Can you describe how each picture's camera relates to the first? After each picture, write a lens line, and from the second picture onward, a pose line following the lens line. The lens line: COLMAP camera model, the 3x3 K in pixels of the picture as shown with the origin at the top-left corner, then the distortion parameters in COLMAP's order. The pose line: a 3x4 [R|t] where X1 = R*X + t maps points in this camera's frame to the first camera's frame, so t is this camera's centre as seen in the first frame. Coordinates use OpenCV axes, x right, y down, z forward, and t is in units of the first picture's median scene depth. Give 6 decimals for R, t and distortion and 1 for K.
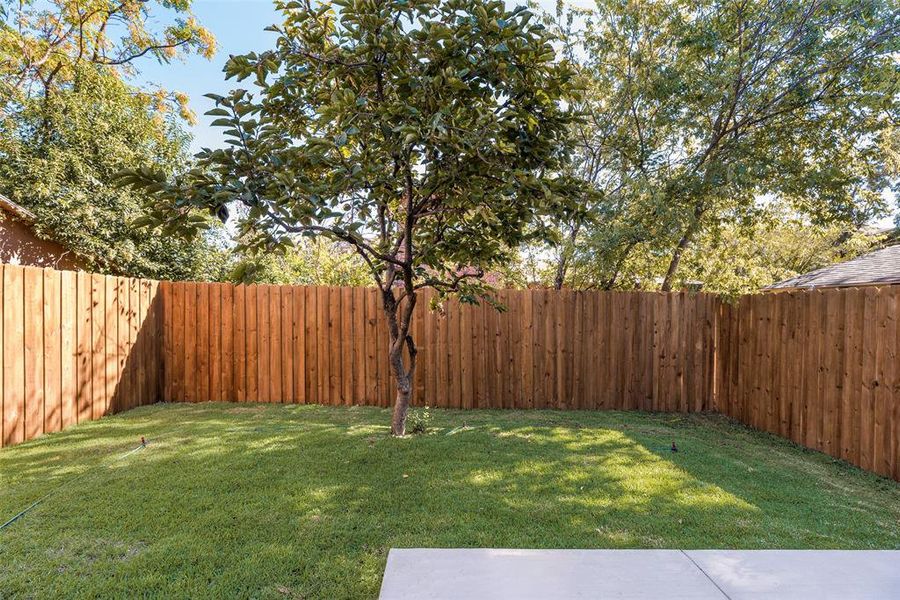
lens RADIAL K [[359.2, 0, 461.5], [0, 359.2, 313.9], [0, 0, 1]] dist [0.000888, -0.000248]
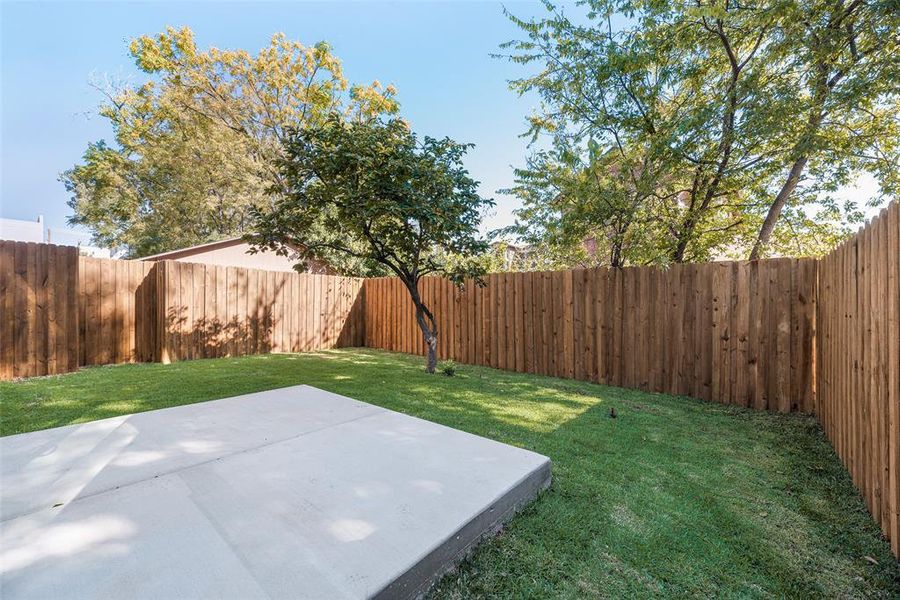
lens RADIAL K [[359.2, 0, 446.8], [0, 359.2, 300.5], [0, 0, 1]] dist [0.000888, -0.000248]
pose [[0.757386, -0.009130, -0.652903, 0.615723], [-0.007780, 0.999705, -0.023004, 0.054611], [0.652921, 0.022503, 0.757092, -0.067627]]
